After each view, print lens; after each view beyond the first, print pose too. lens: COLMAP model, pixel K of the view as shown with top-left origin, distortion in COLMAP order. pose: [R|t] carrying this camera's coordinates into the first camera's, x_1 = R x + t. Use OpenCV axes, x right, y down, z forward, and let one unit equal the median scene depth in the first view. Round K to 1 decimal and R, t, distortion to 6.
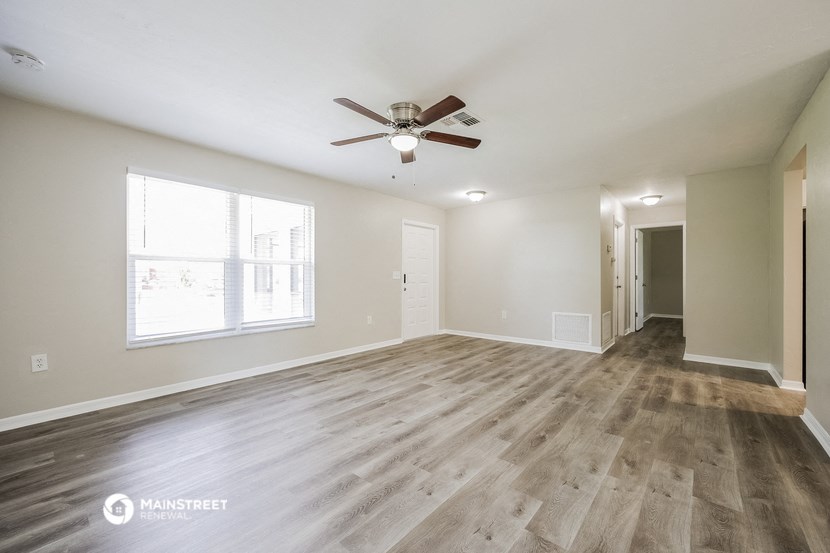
lens RADIAL K [[332.9, 0, 416.8], [0, 332.9, 277.5], [0, 0, 1]] dist [-0.005130, -0.000463]
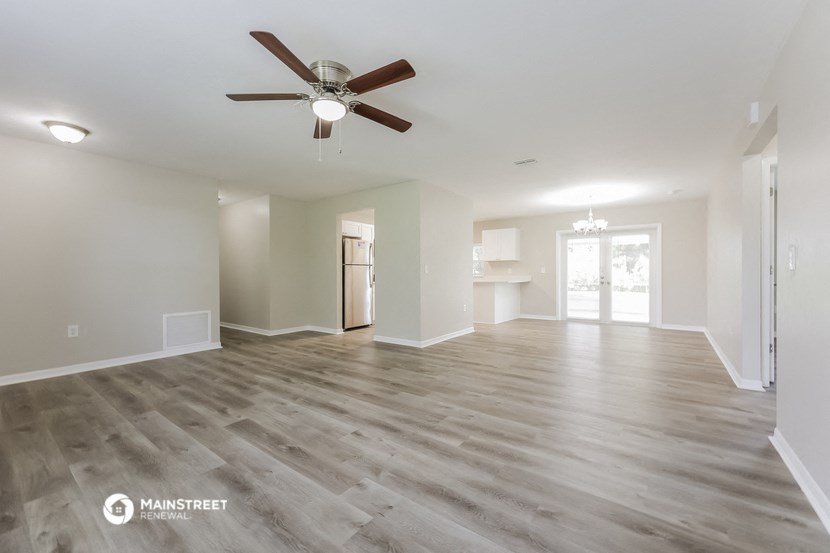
lens RADIAL K [[332.9, 0, 416.6], [0, 332.9, 278.6], [0, 0, 1]] dist [-0.005130, -0.000463]
pose [[-0.061829, -0.015587, 0.997965, -0.740846], [0.004022, 0.999866, 0.015866, 0.002975], [-0.998079, 0.004994, -0.061758, 0.691358]]
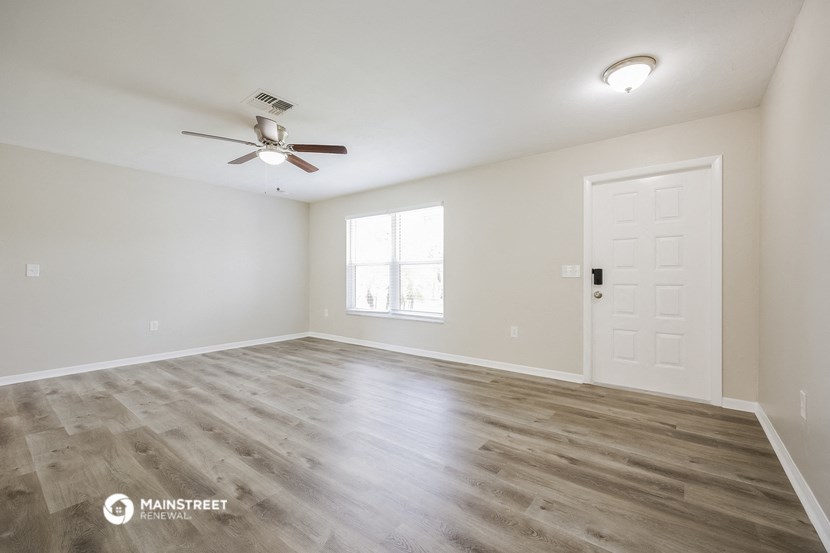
lens RADIAL K [[332.9, 0, 429.5], [0, 332.9, 275.1], [0, 0, 1]] dist [-0.005130, -0.000463]
pose [[0.084665, -0.001846, -0.996408, 0.948262], [0.002764, 0.999995, -0.001617, 0.001070], [0.996406, -0.002617, 0.084670, 1.195646]]
